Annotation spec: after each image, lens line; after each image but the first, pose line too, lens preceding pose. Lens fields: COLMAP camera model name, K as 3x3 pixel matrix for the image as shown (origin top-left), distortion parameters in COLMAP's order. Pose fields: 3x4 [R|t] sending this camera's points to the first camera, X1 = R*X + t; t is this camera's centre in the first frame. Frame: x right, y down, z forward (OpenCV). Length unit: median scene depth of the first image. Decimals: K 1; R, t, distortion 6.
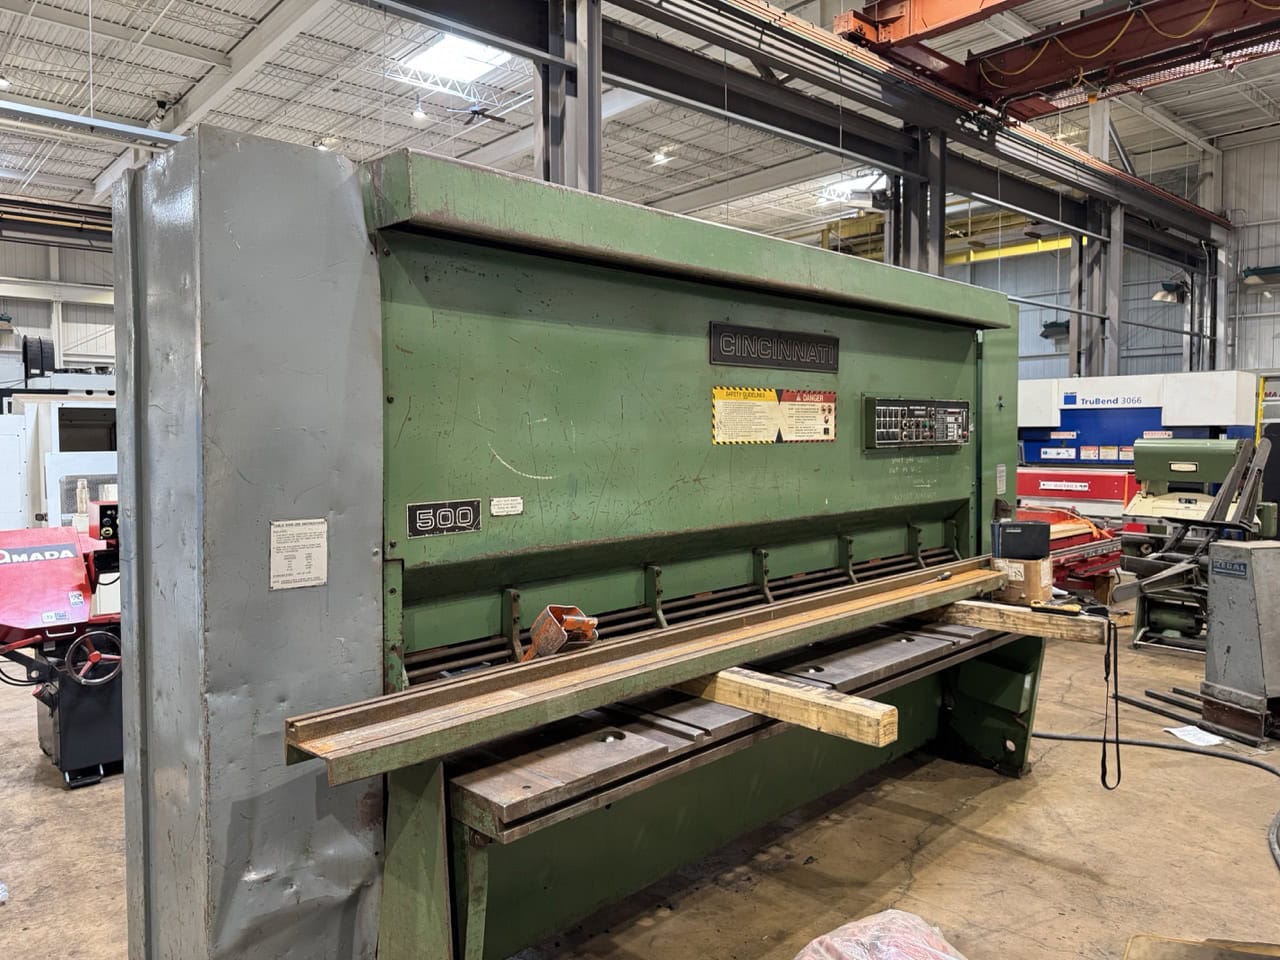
lens RADIAL K [[898.5, 0, 640.0], [0, 898.5, 480.0], [0, 0, 1]] dist [-0.001198, -0.003170]
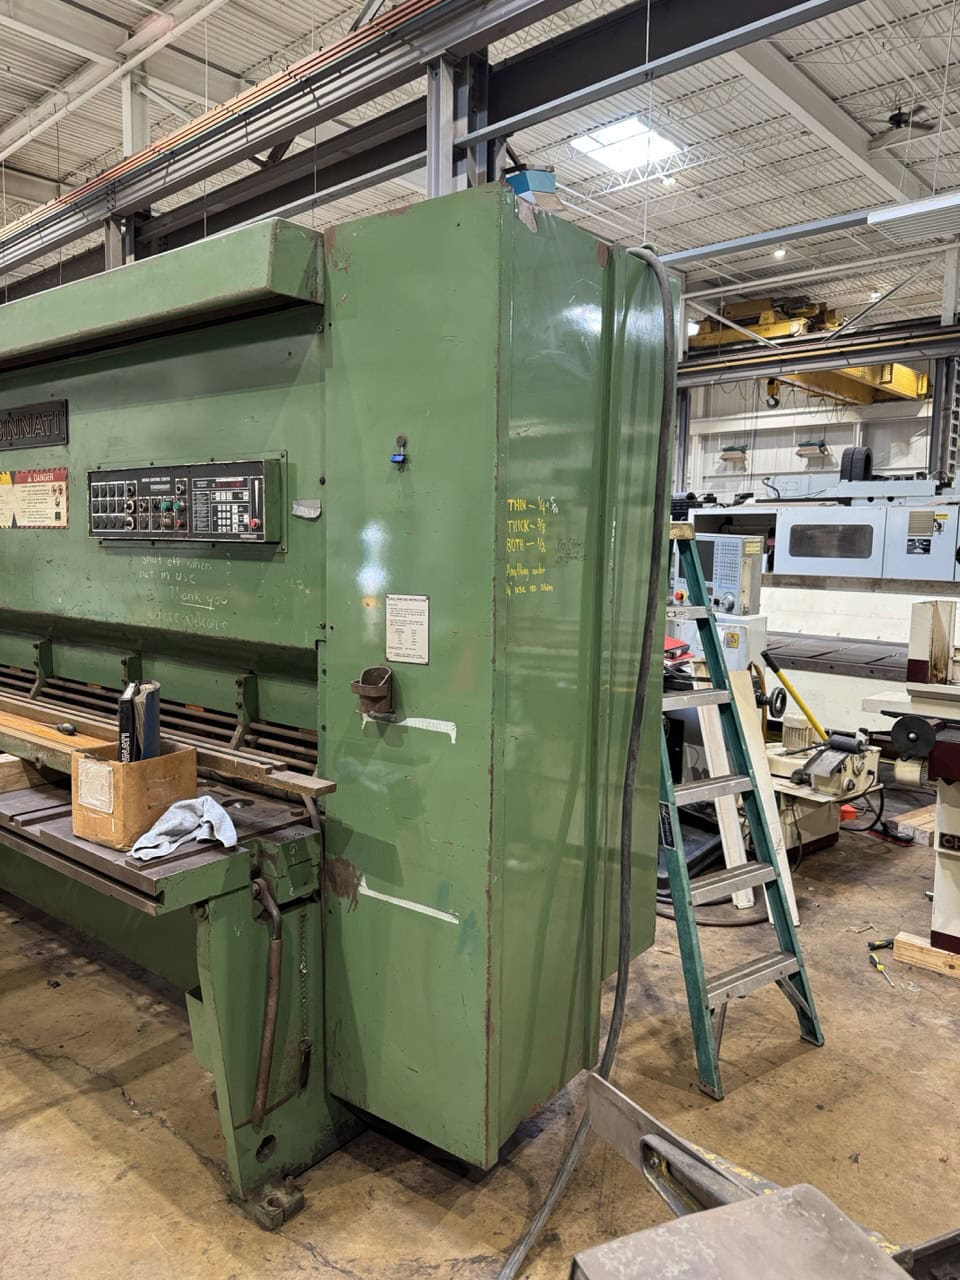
lens RADIAL K [[886.6, 0, 480.0], [0, 886.6, 640.0], [0, 0, 1]] dist [-0.024262, -0.000415]
pose [[0.132454, 0.125561, -0.983204, 0.995297], [-0.073611, 0.990451, 0.116569, -0.059107], [0.988452, 0.056935, 0.140431, 1.173866]]
